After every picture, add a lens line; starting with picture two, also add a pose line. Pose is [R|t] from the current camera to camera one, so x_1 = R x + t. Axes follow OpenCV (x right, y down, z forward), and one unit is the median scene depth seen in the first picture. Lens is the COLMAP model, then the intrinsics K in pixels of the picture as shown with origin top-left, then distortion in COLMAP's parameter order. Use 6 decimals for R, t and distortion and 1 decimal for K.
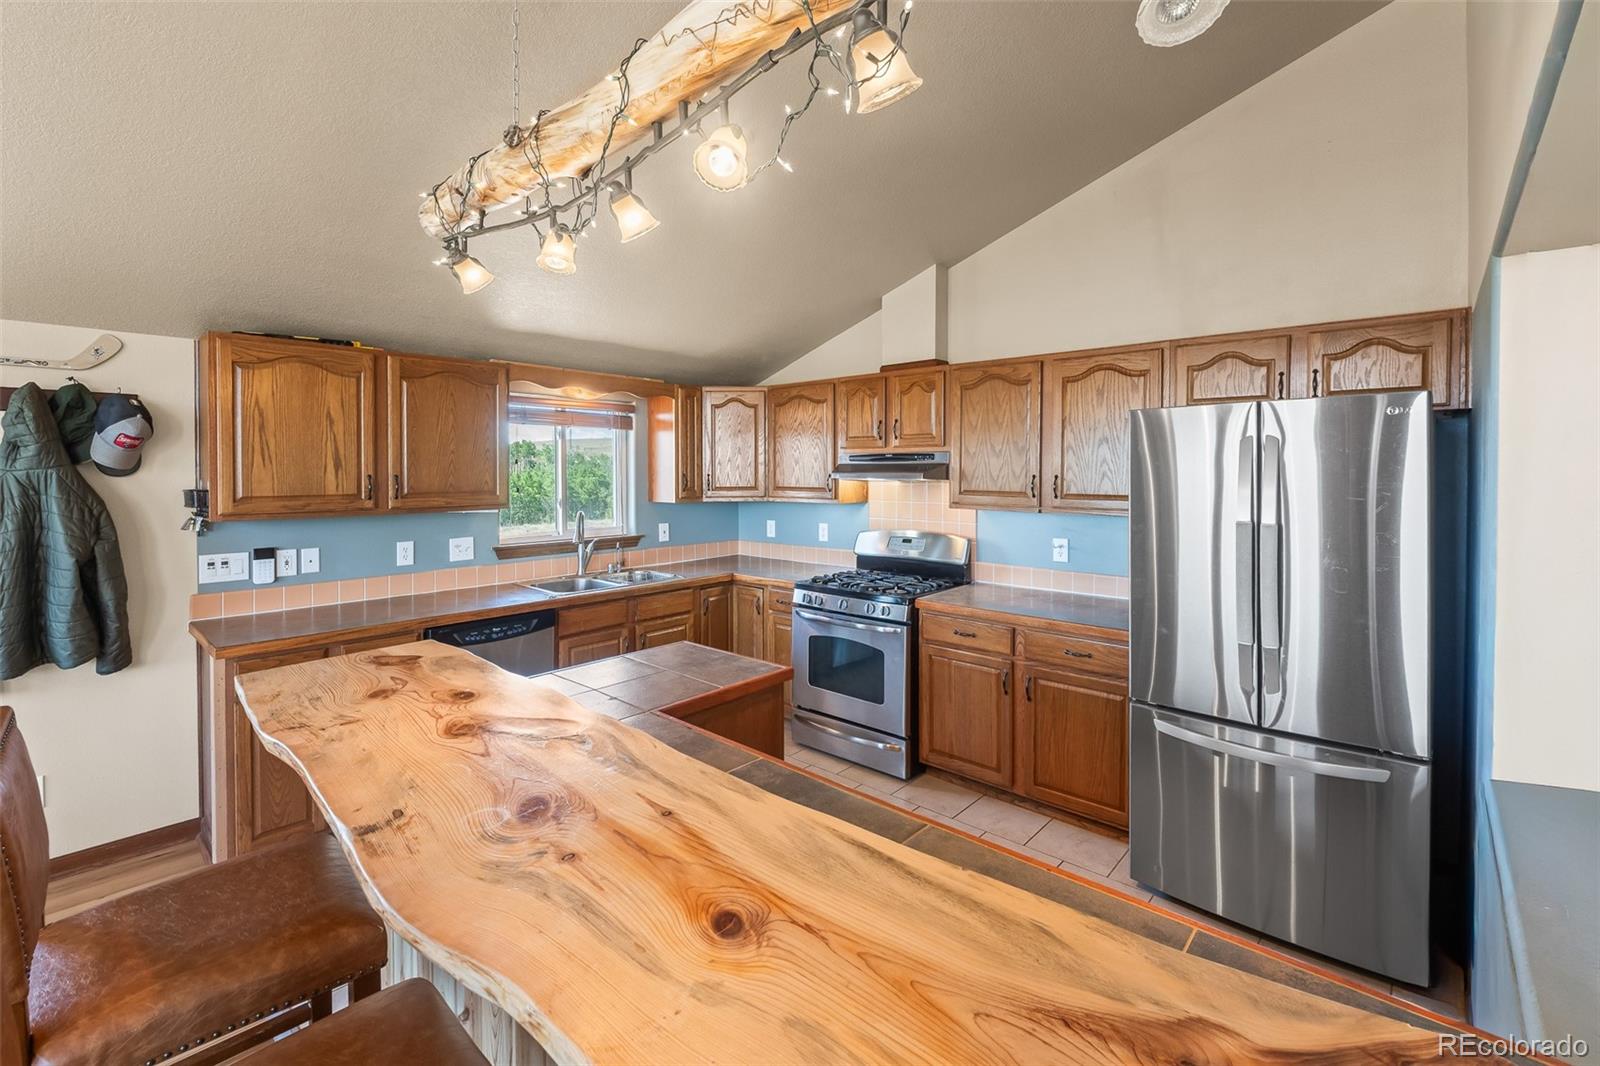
lens RADIAL K [[703.4, 0, 802.8], [0, 703.4, 471.5], [0, 0, 1]] dist [-0.001469, -0.003814]
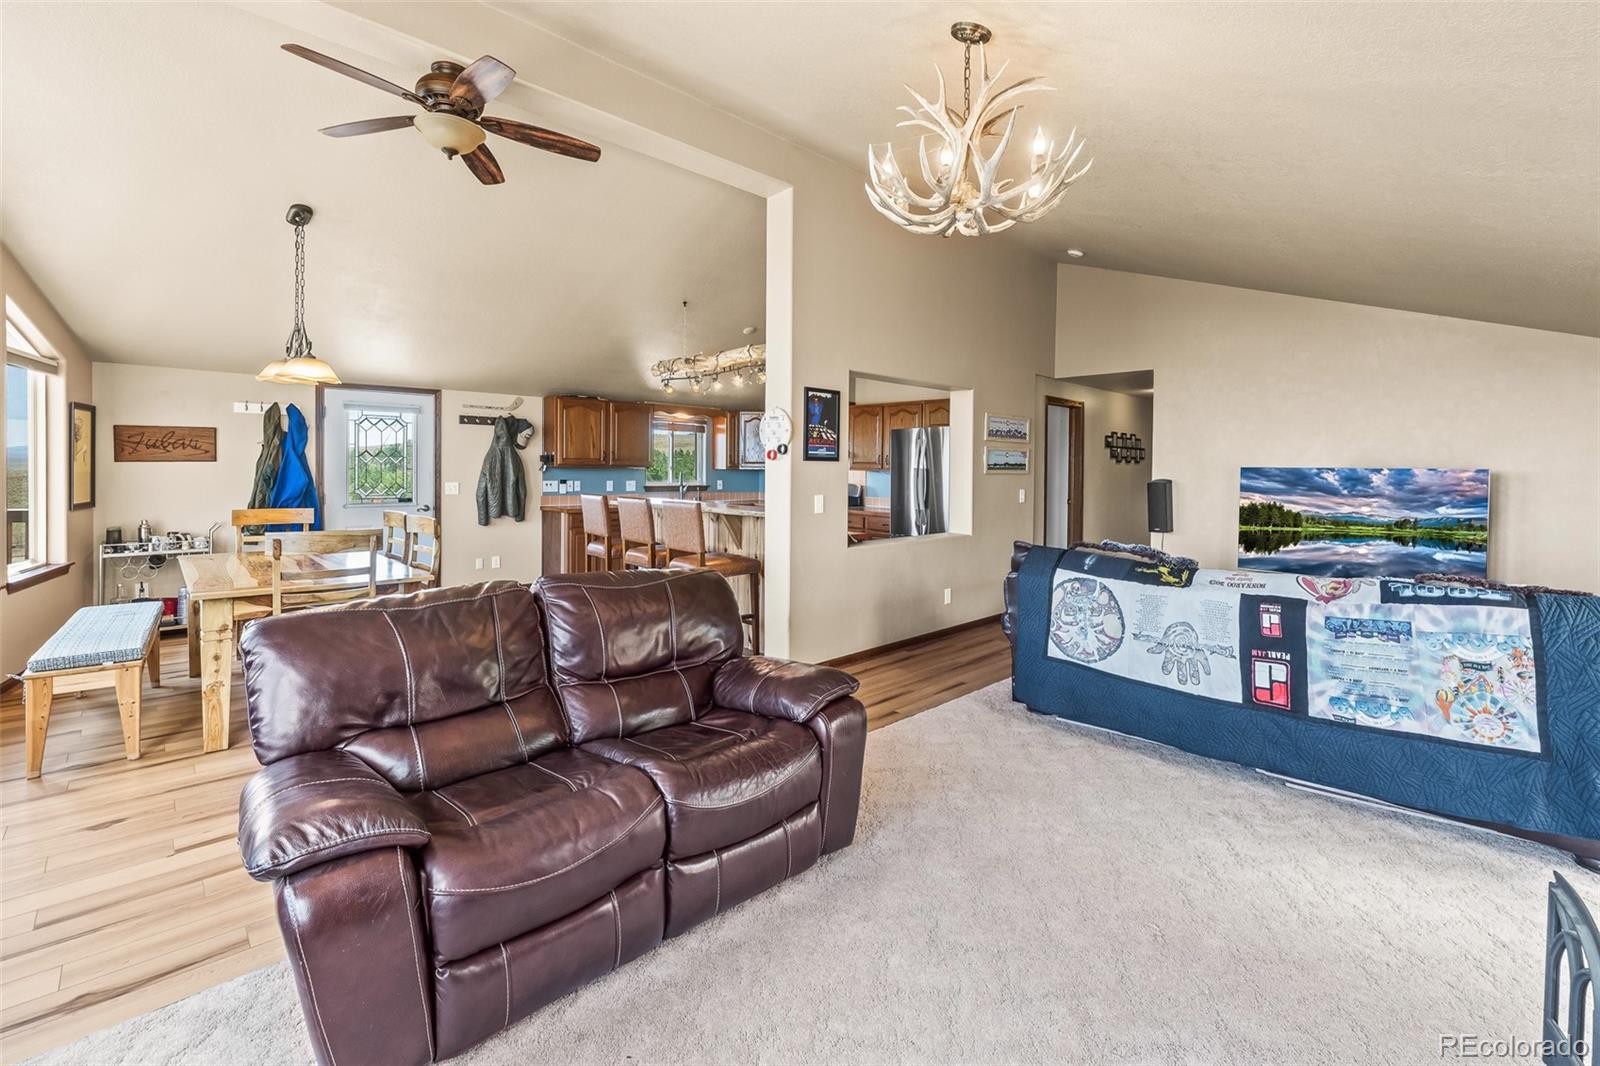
lens RADIAL K [[716.8, 0, 795.8], [0, 716.8, 469.8], [0, 0, 1]] dist [-0.000659, -0.000735]
pose [[0.996577, 0.013052, -0.081632, 0.222538], [-0.013256, 0.999910, -0.001960, 0.056691], [0.081599, 0.003036, 0.996661, -1.231076]]
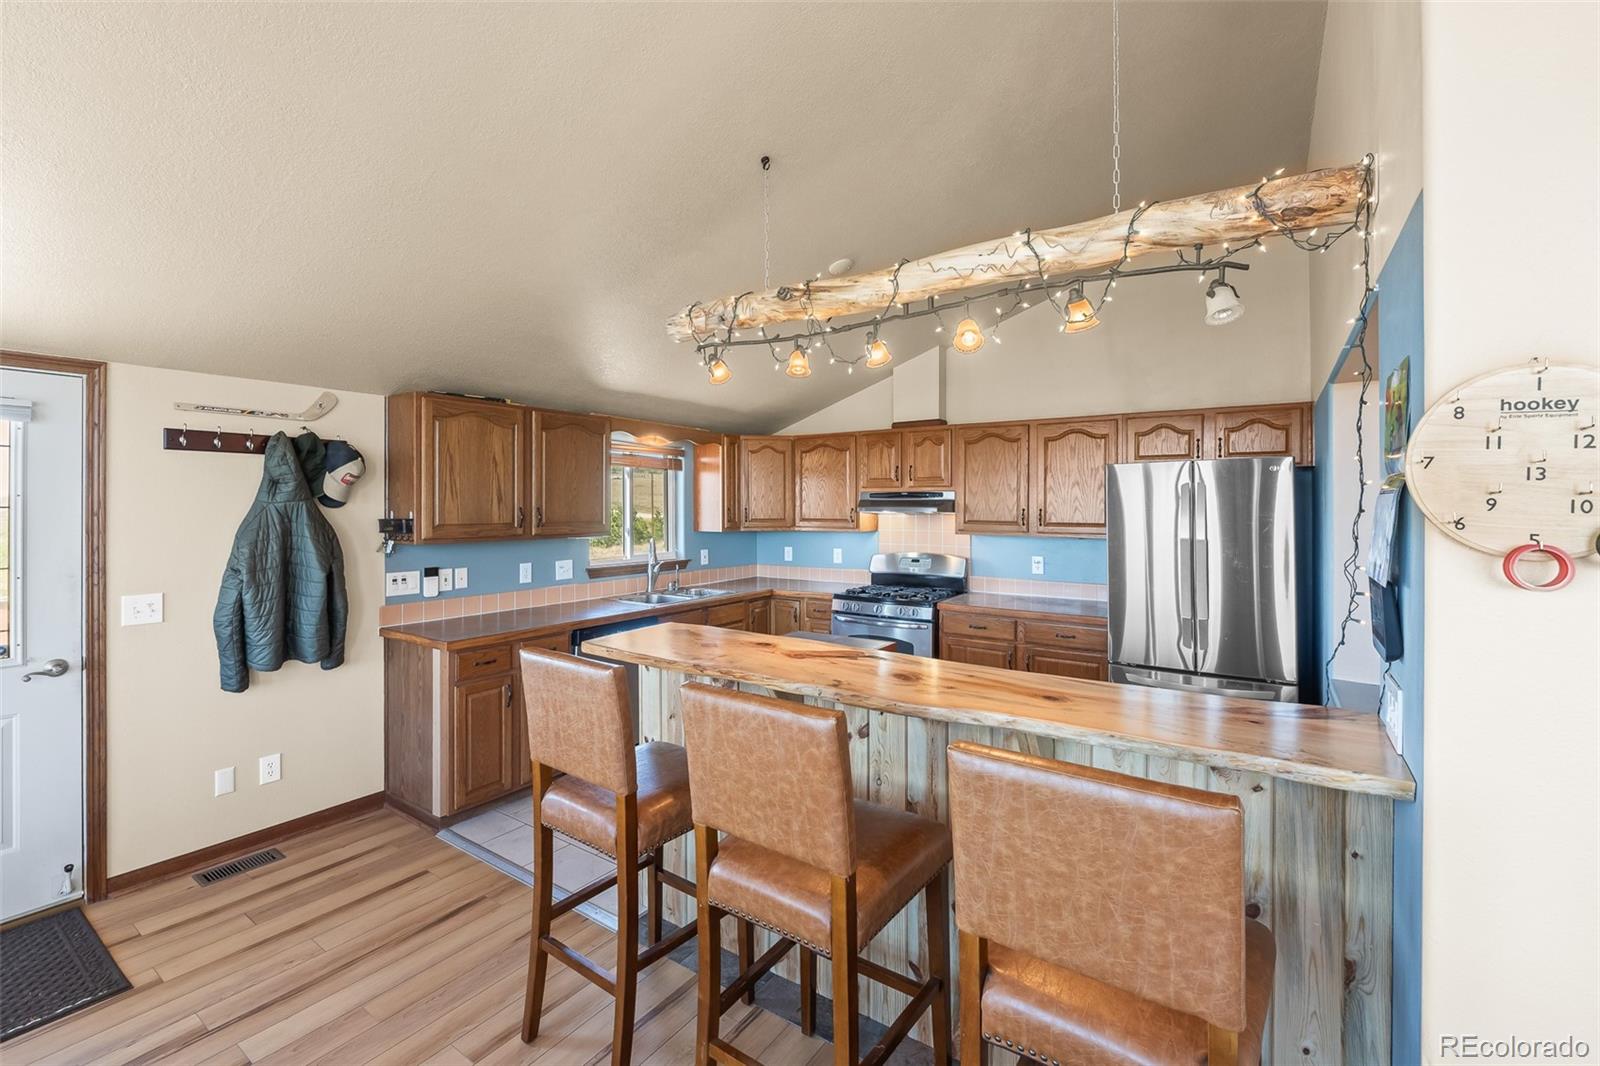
lens RADIAL K [[694.6, 0, 803.6], [0, 694.6, 495.1], [0, 0, 1]] dist [-0.001465, -0.000298]
pose [[0.989982, 0.004797, 0.141112, -0.249625], [-0.002195, 0.999825, -0.018590, 0.003999], [-0.141176, 0.018094, 0.989819, -0.235655]]
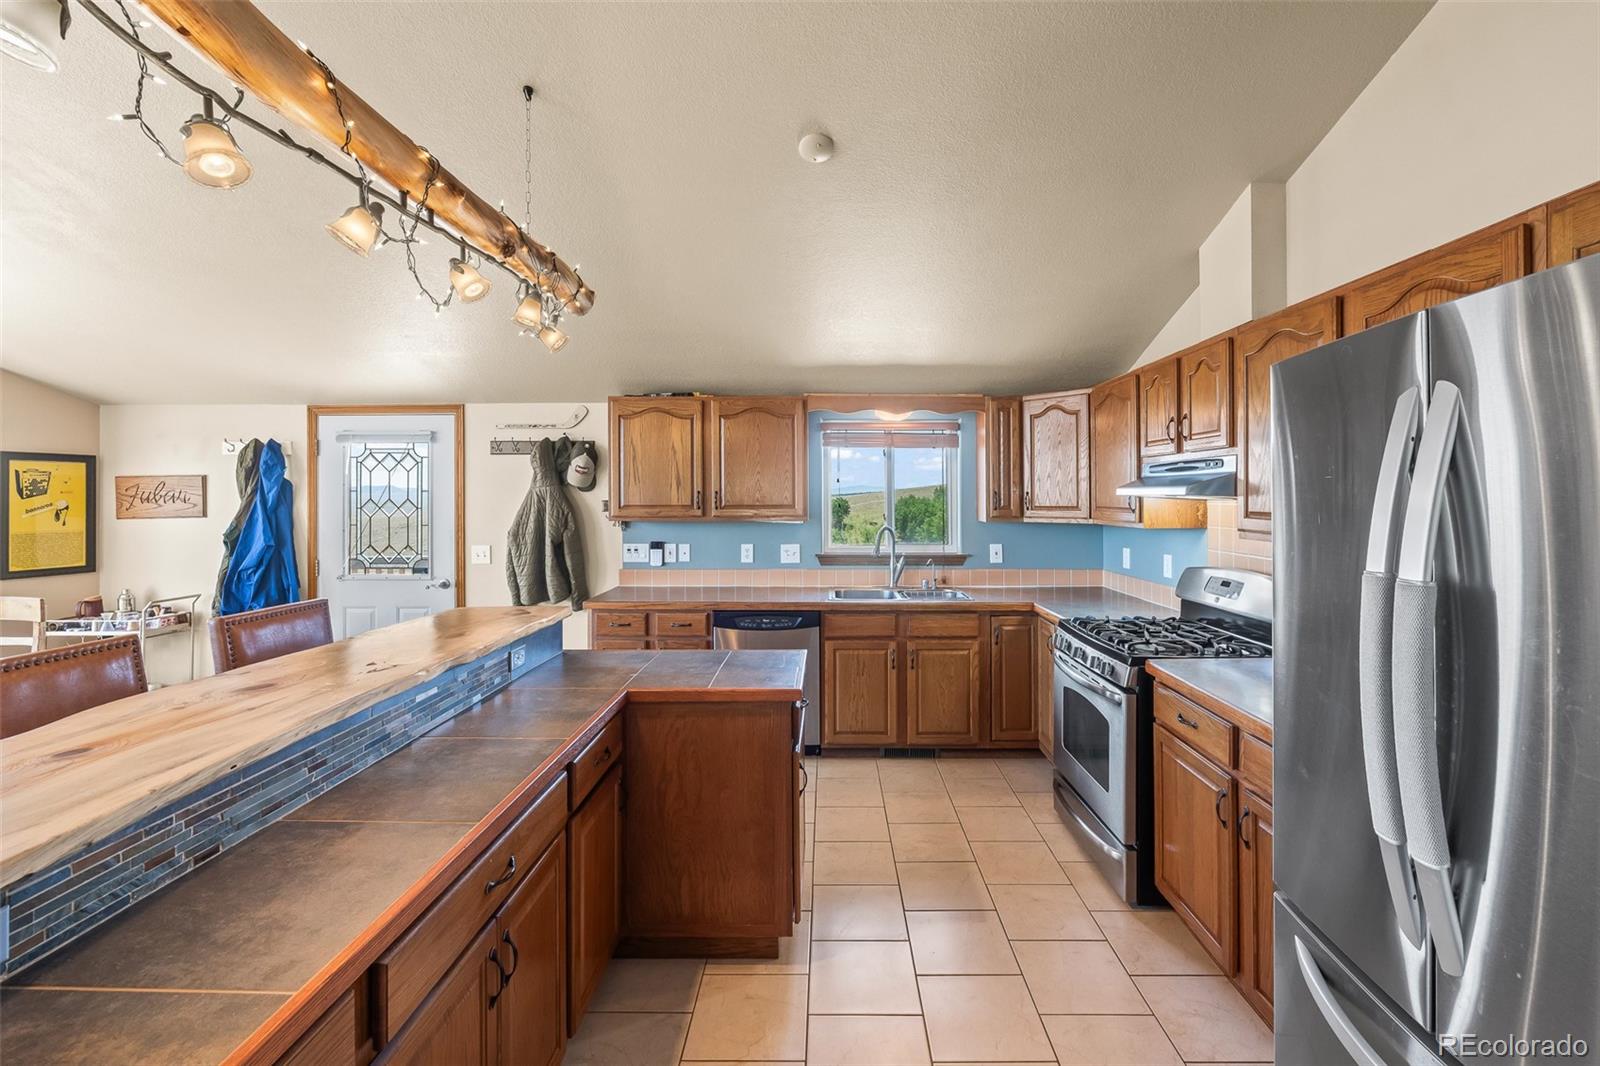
lens RADIAL K [[694.6, 0, 803.6], [0, 694.6, 495.1], [0, 0, 1]] dist [-0.001465, -0.000298]
pose [[0.653782, -0.000205, -0.756683, 0.430934], [-0.002435, 0.999994, -0.002375, 0.013053], [0.756679, 0.003395, 0.653778, 0.242316]]
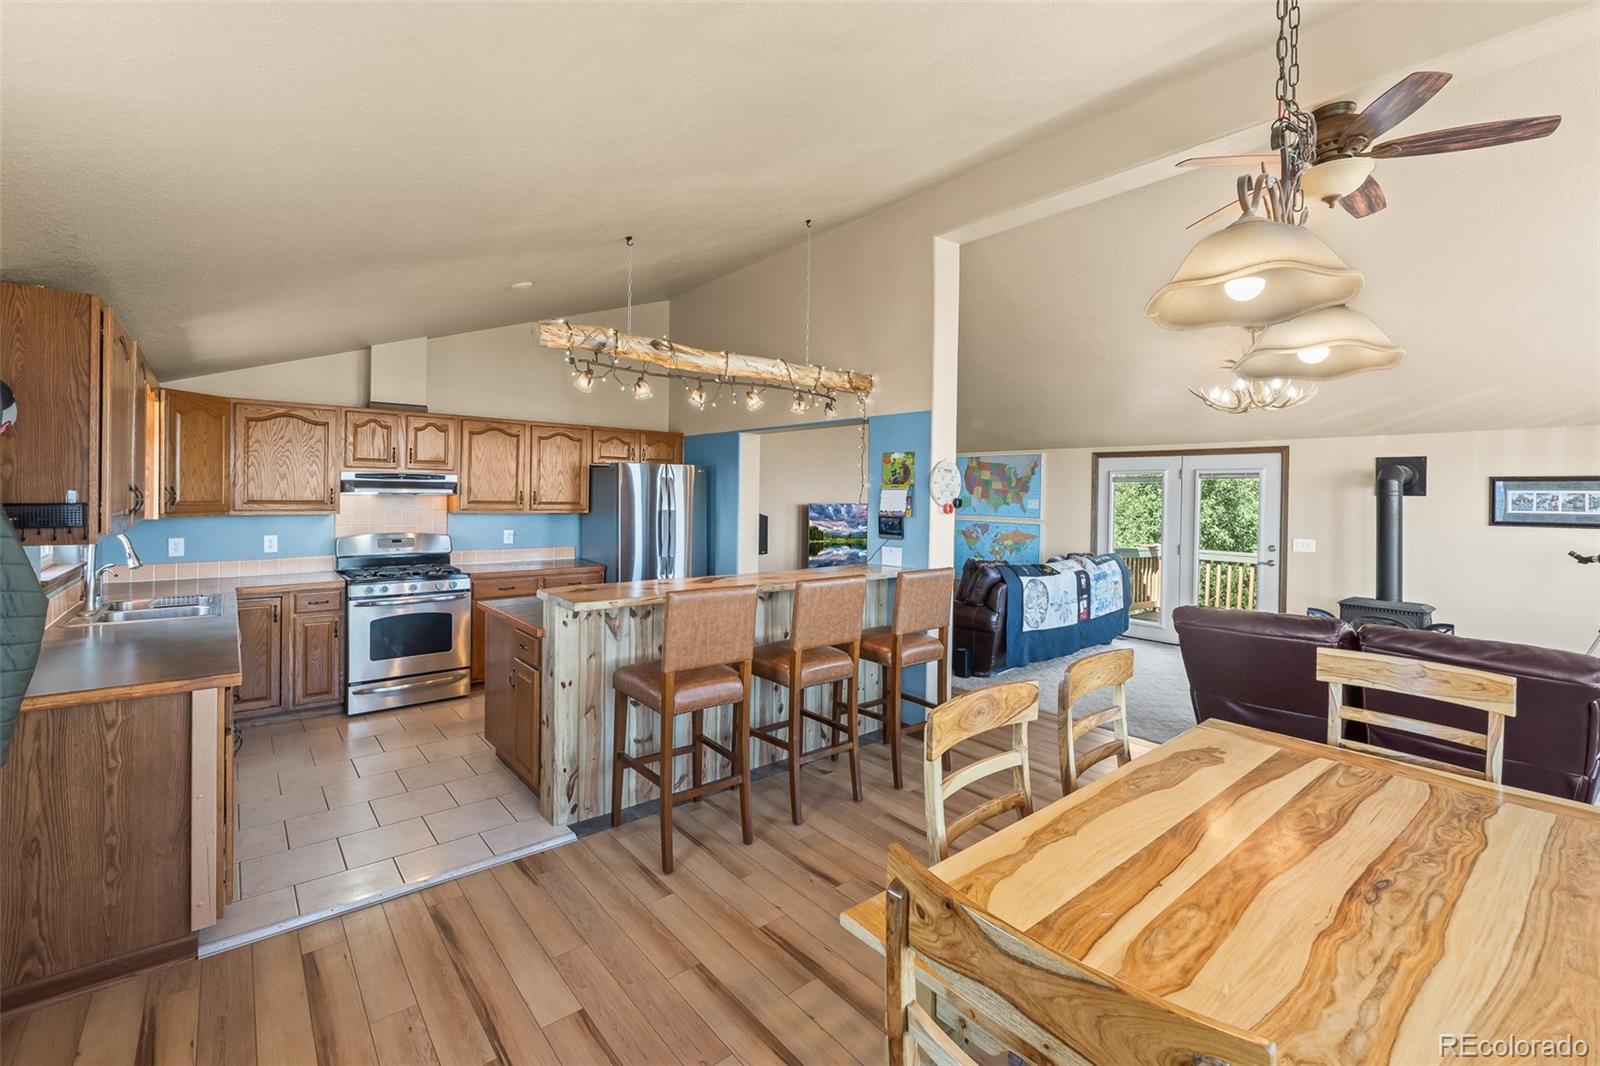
lens RADIAL K [[694.6, 0, 803.6], [0, 694.6, 495.1], [0, 0, 1]] dist [-0.001465, -0.000298]
pose [[0.117464, 0.000318, 0.993077, -1.128163], [-0.011454, 0.999934, 0.001035, 0.004704], [-0.993011, -0.011496, 0.117460, 0.110751]]
